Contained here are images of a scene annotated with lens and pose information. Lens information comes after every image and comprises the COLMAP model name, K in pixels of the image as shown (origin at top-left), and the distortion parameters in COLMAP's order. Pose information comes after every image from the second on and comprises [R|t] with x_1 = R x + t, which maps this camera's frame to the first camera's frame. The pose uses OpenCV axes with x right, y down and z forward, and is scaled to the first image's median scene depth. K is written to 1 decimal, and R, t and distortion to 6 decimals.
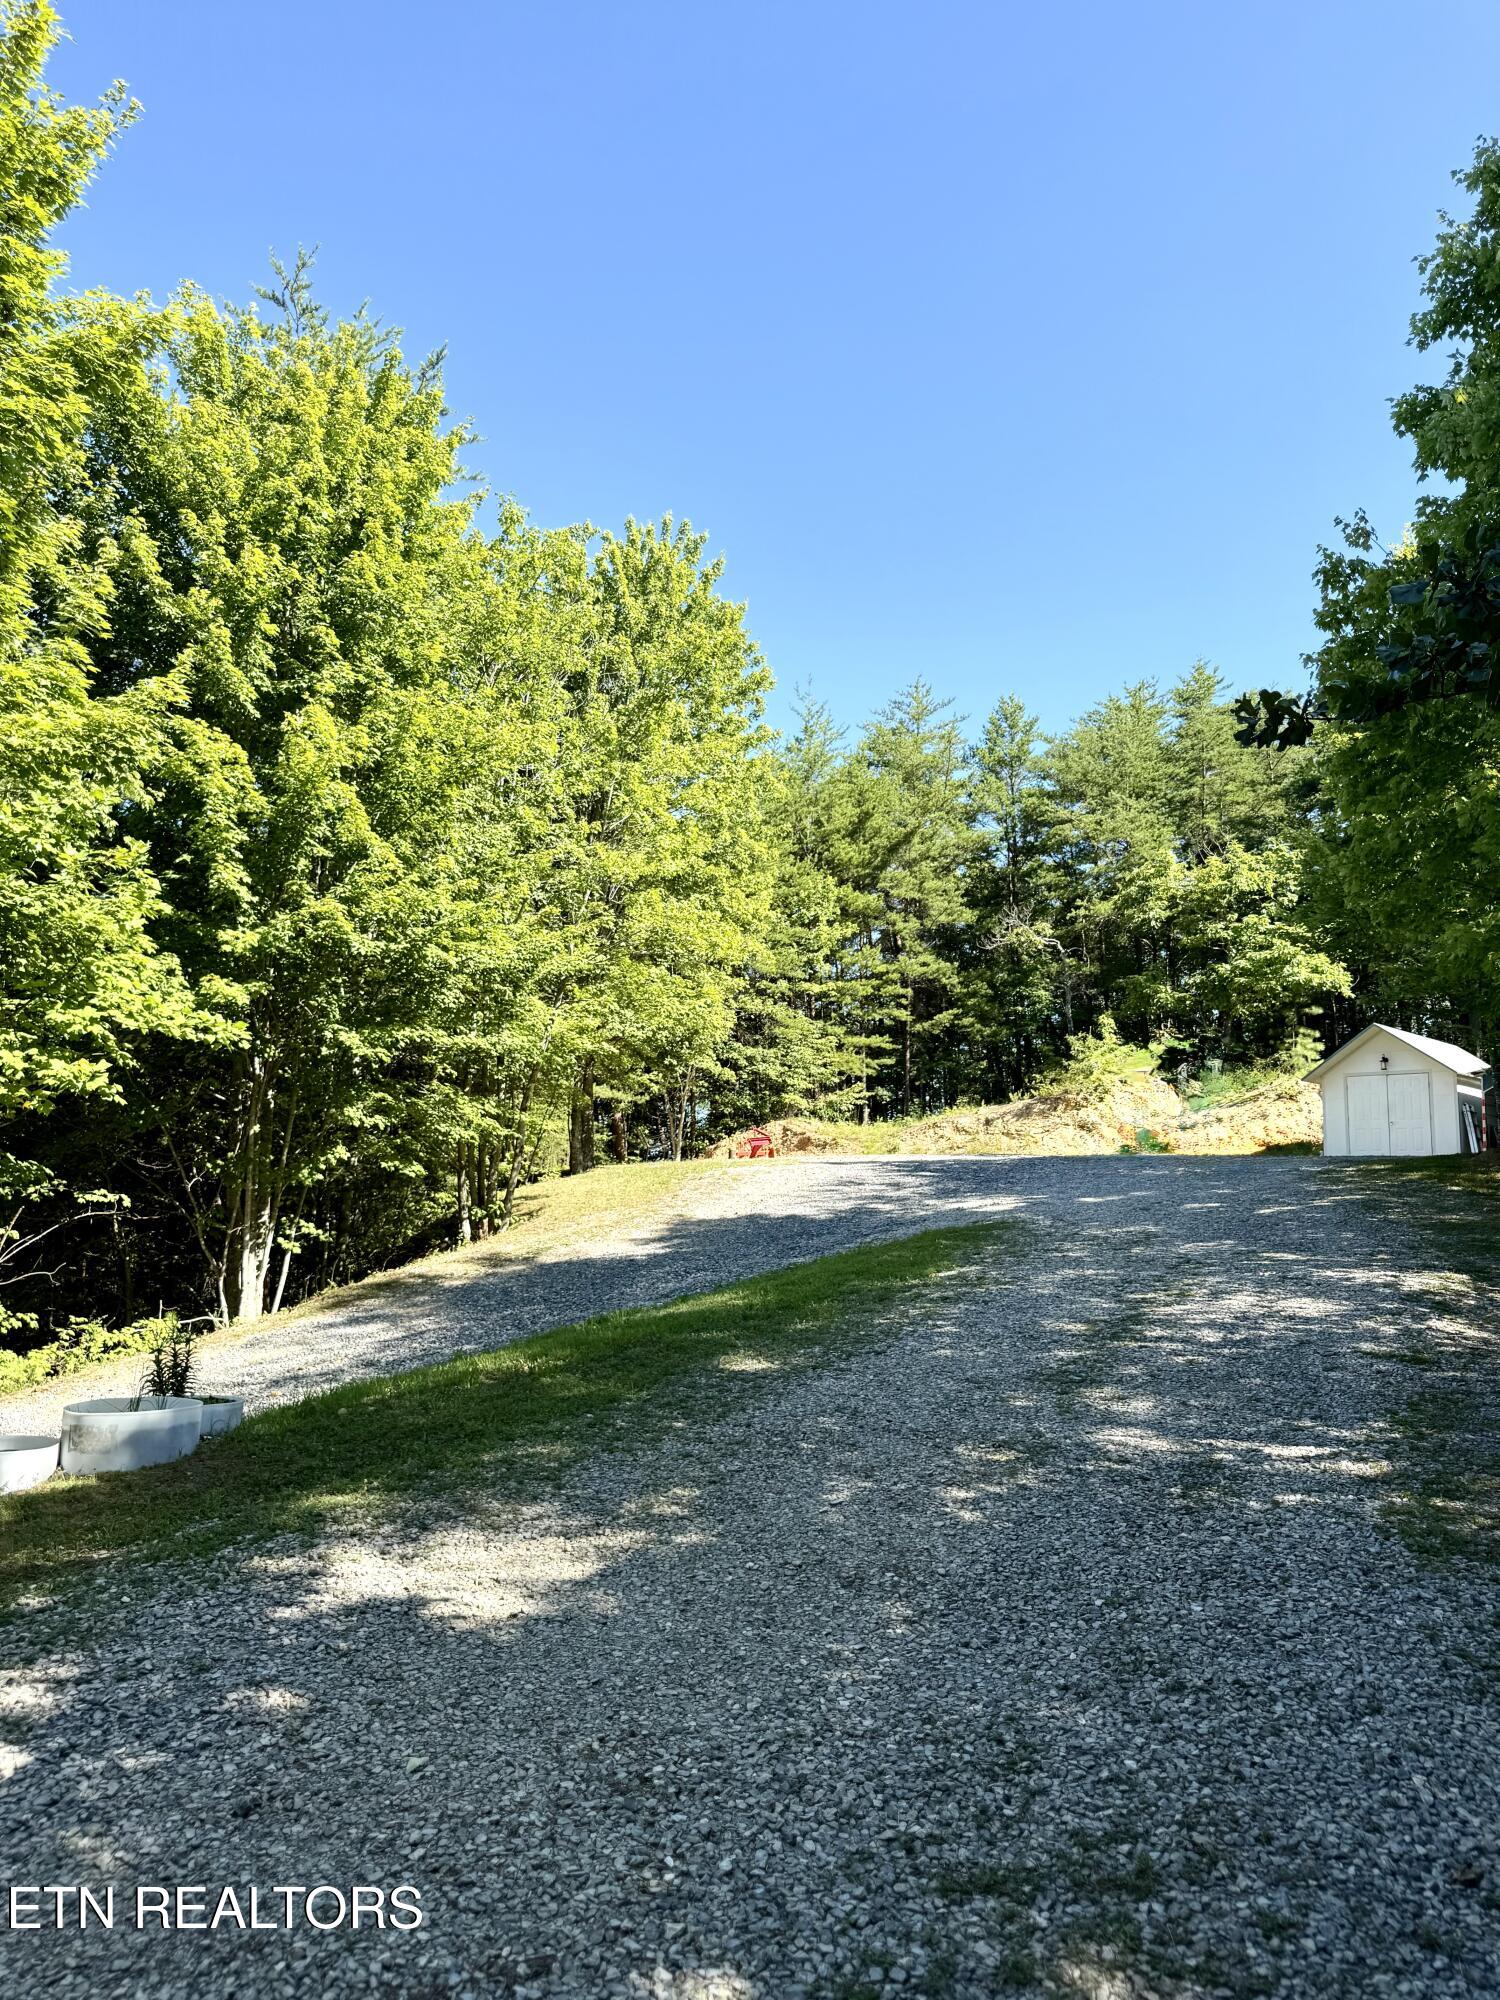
lens RADIAL K [[1426.3, 0, 754.3], [0, 1426.3, 998.3], [0, 0, 1]] dist [0.007972, -0.015485]
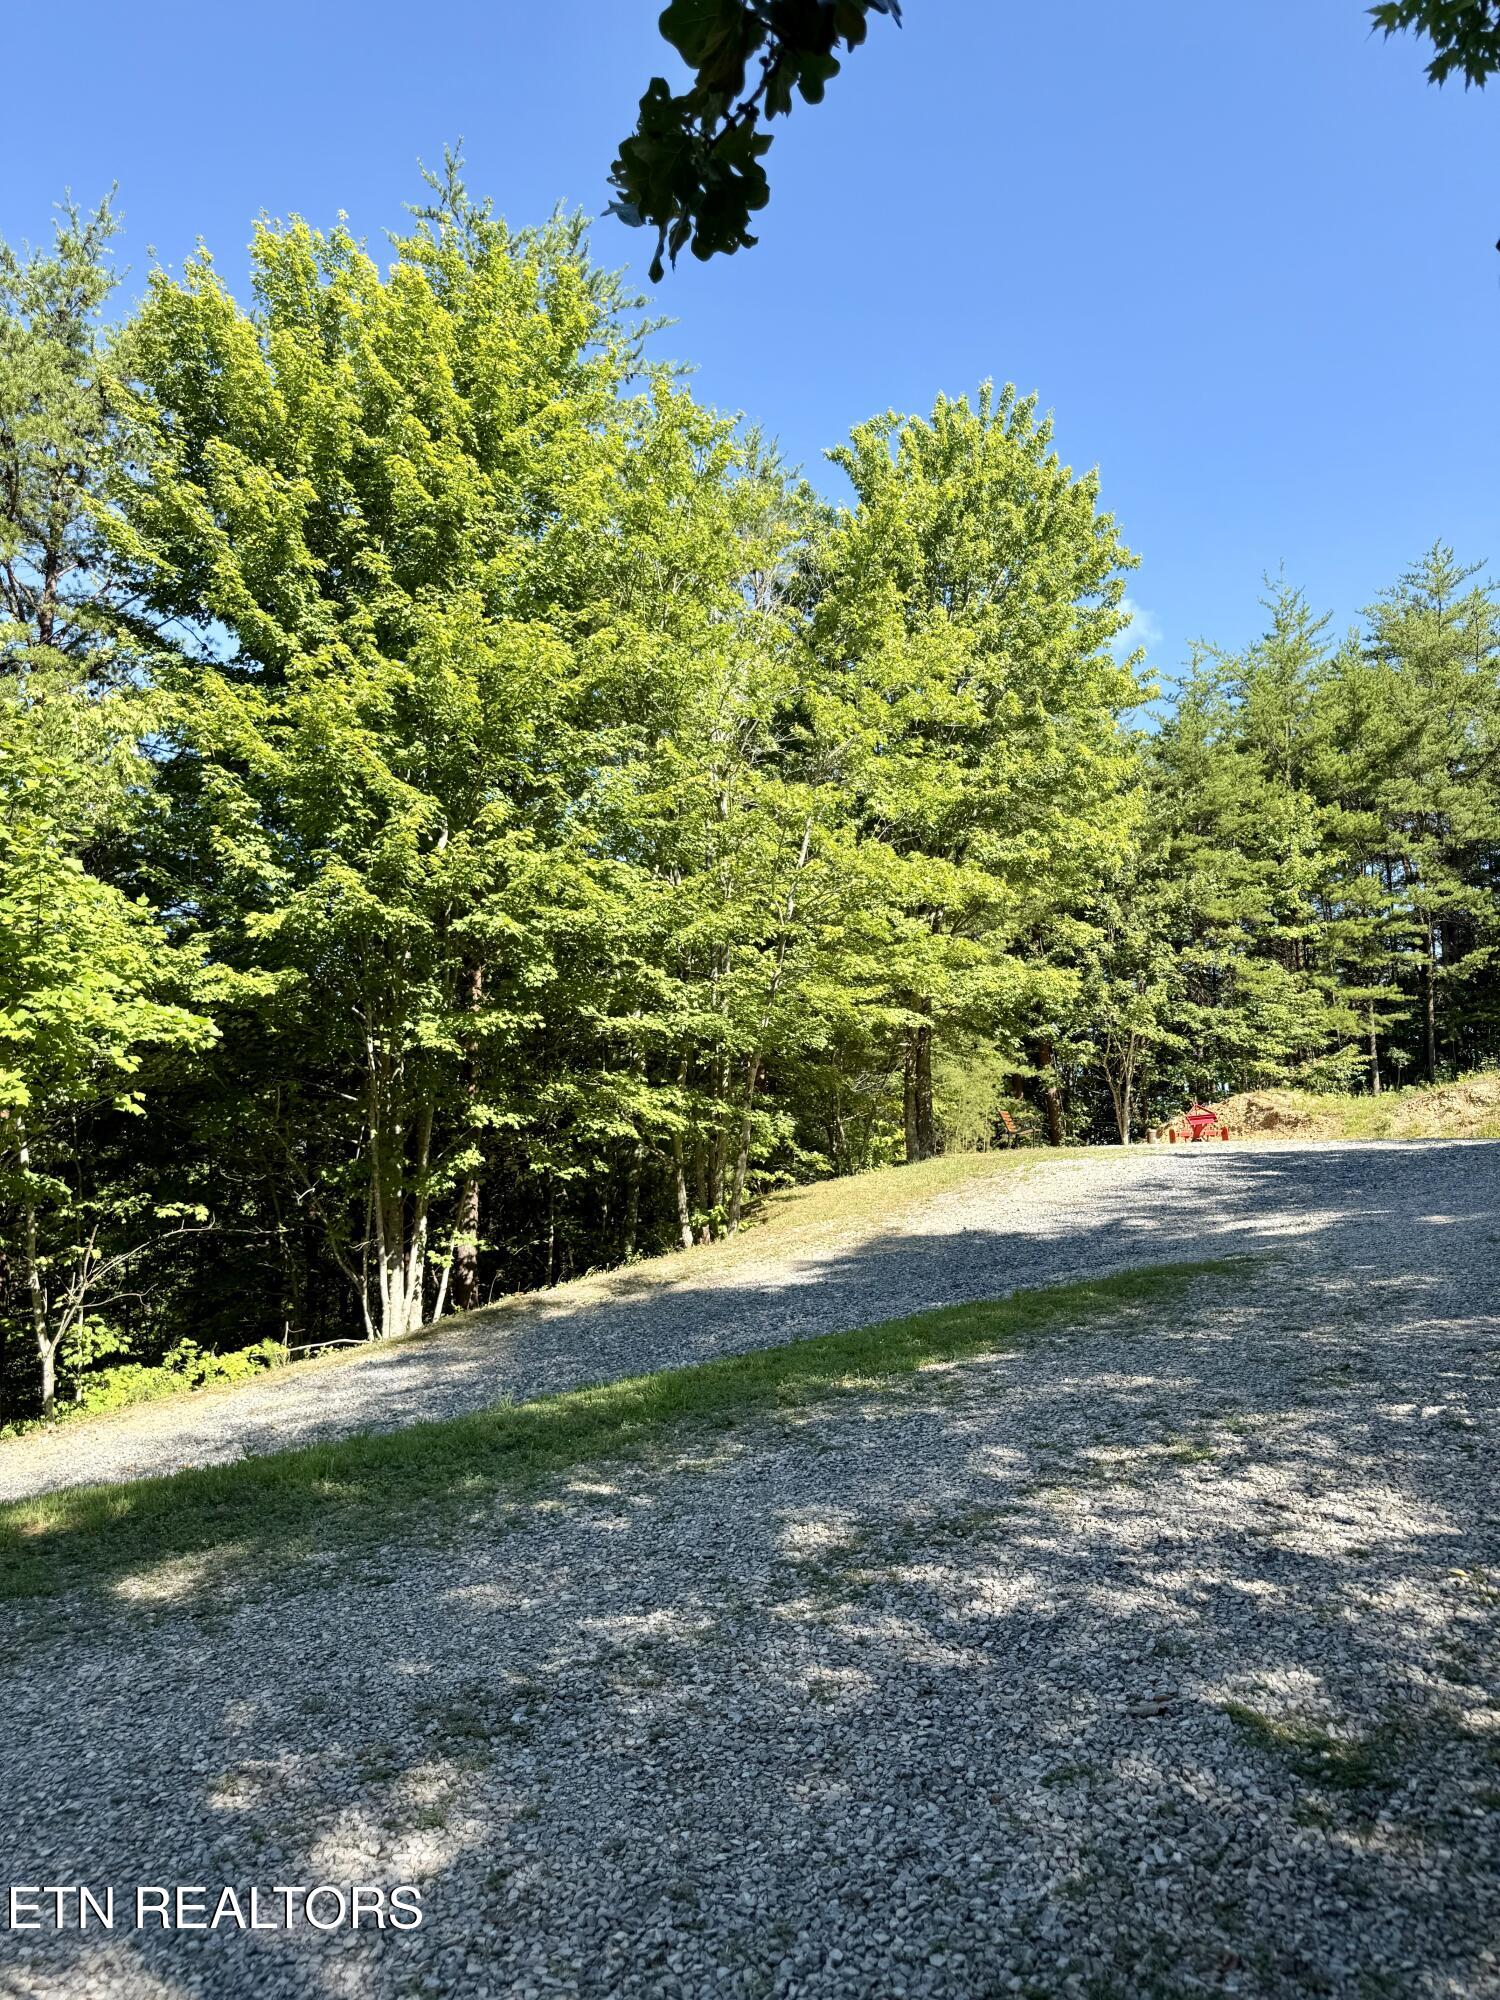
lens RADIAL K [[1426.3, 0, 746.7], [0, 1426.3, 1002.4], [0, 0, 1]] dist [0.007972, -0.015485]
pose [[0.909735, -0.049394, -0.412240, 0.095337], [0.059228, 0.998183, 0.011105, 0.005642], [0.410943, -0.034518, 0.911007, 0.113154]]
